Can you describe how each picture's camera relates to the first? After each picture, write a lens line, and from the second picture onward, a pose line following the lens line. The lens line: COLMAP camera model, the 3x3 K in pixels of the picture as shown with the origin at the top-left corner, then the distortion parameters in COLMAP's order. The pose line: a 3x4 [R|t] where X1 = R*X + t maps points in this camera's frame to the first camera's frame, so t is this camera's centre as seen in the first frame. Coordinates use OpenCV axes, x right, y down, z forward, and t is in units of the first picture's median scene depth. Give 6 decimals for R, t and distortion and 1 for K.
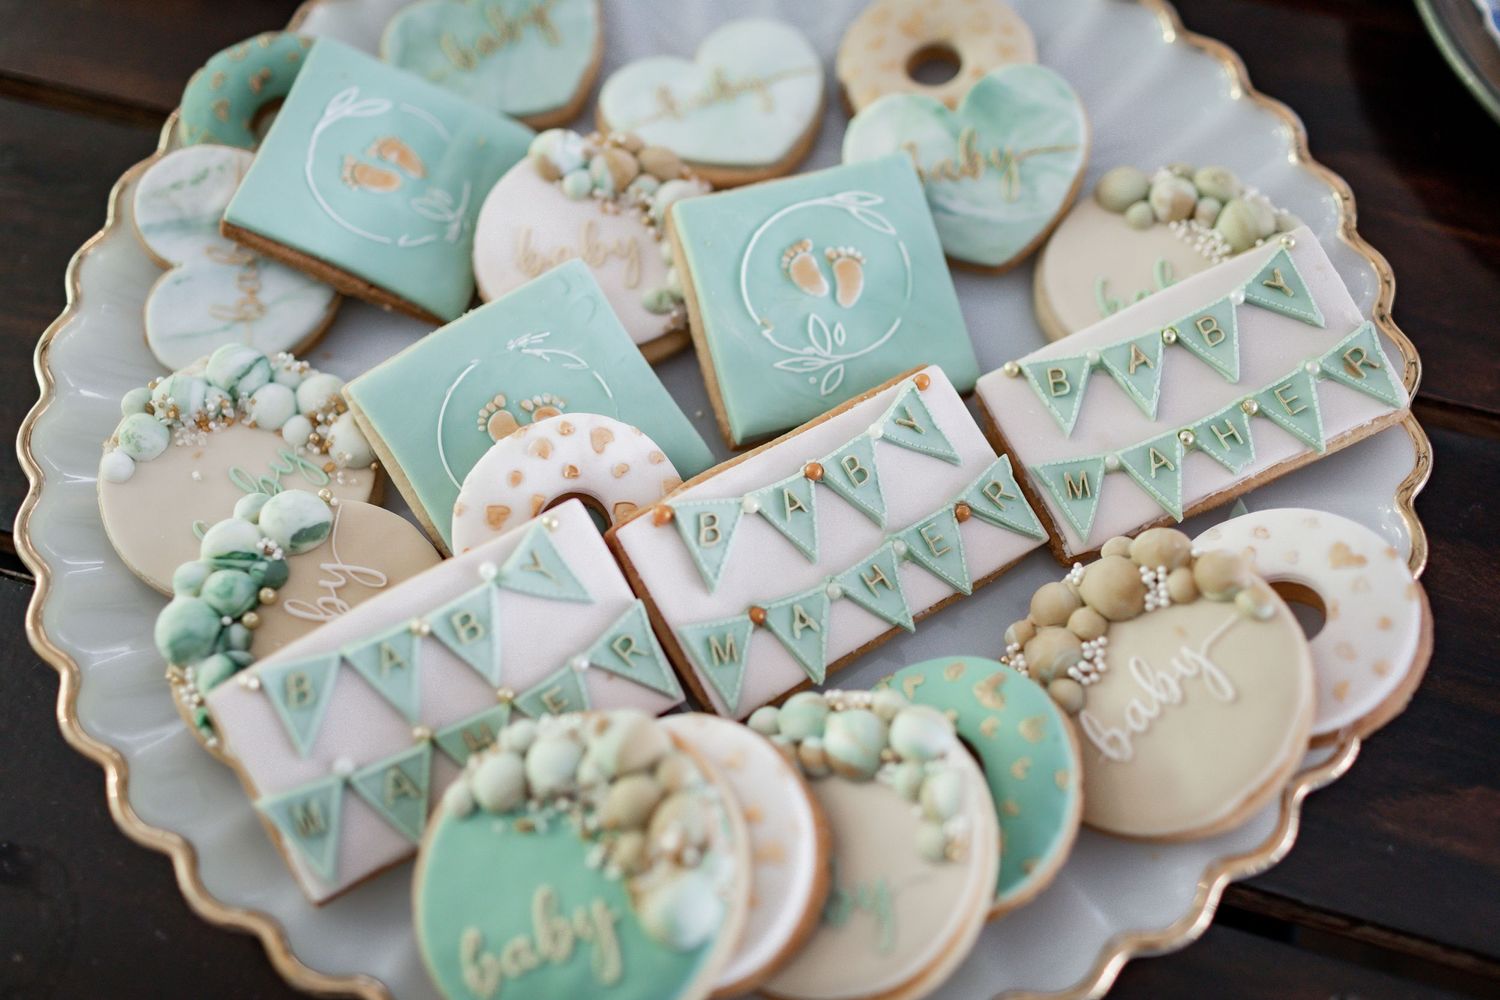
lens RADIAL K [[1473.9, 0, 750.0], [0, 1473.9, 500.0], [0, 0, 1]] dist [-0.001477, -0.005660]
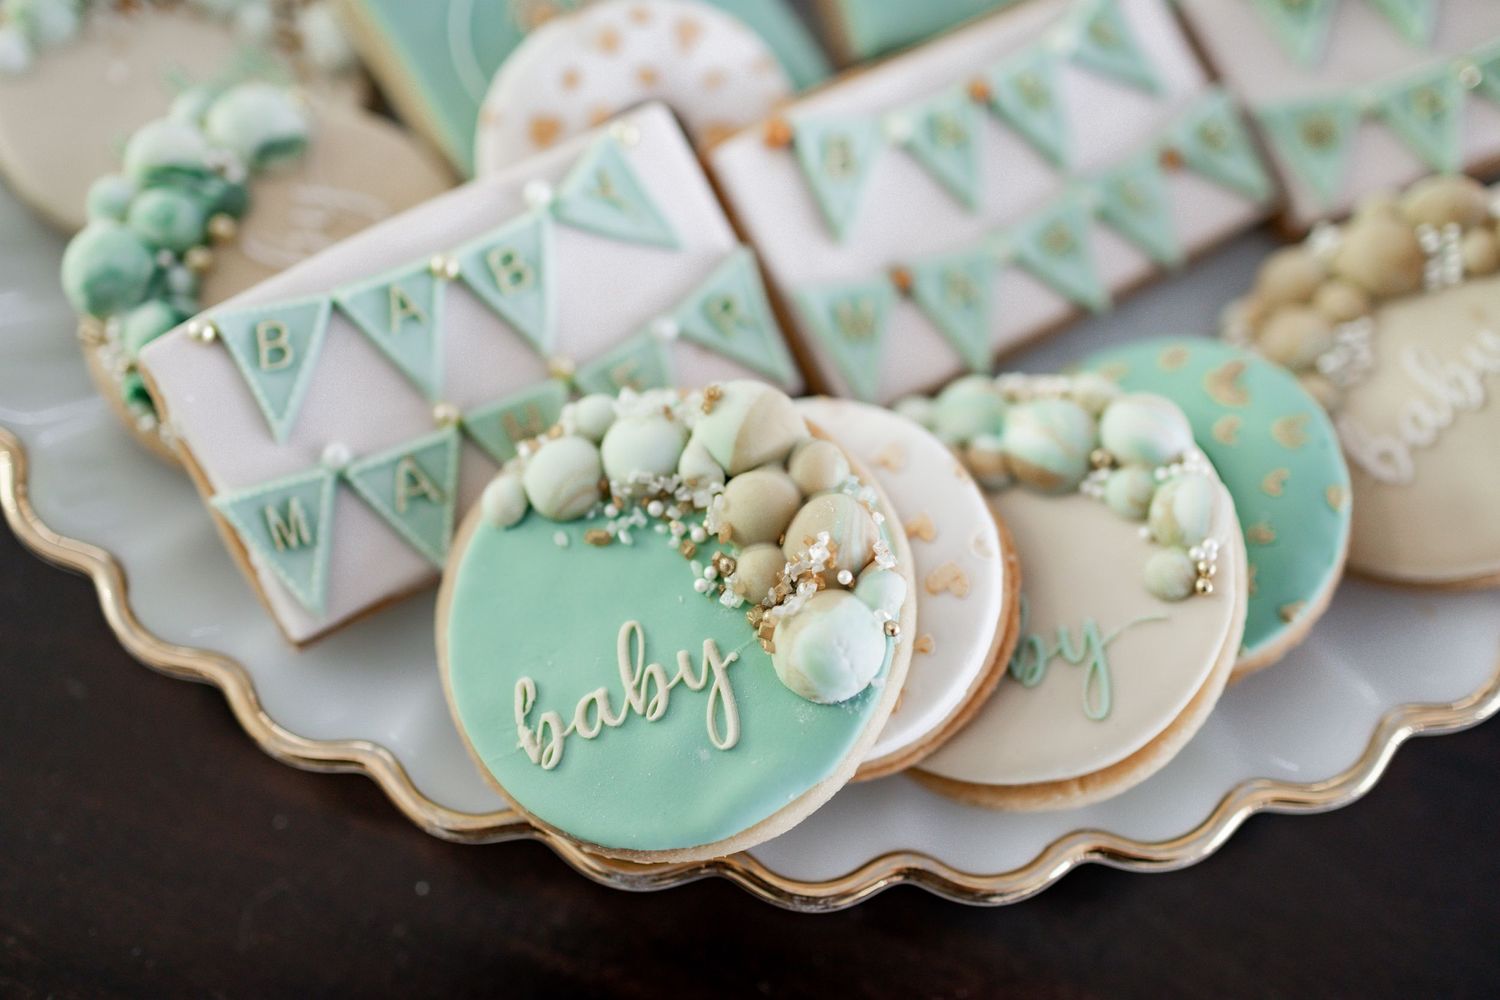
lens RADIAL K [[1516.1, 0, 750.0], [0, 1516.1, 500.0], [0, 0, 1]] dist [0.000081, 0.001529]
pose [[0.998483, 0.027966, 0.047424, -0.108678], [-0.032901, 0.993748, 0.106689, 0.115801], [-0.044144, -0.108087, 0.993161, 0.256636]]
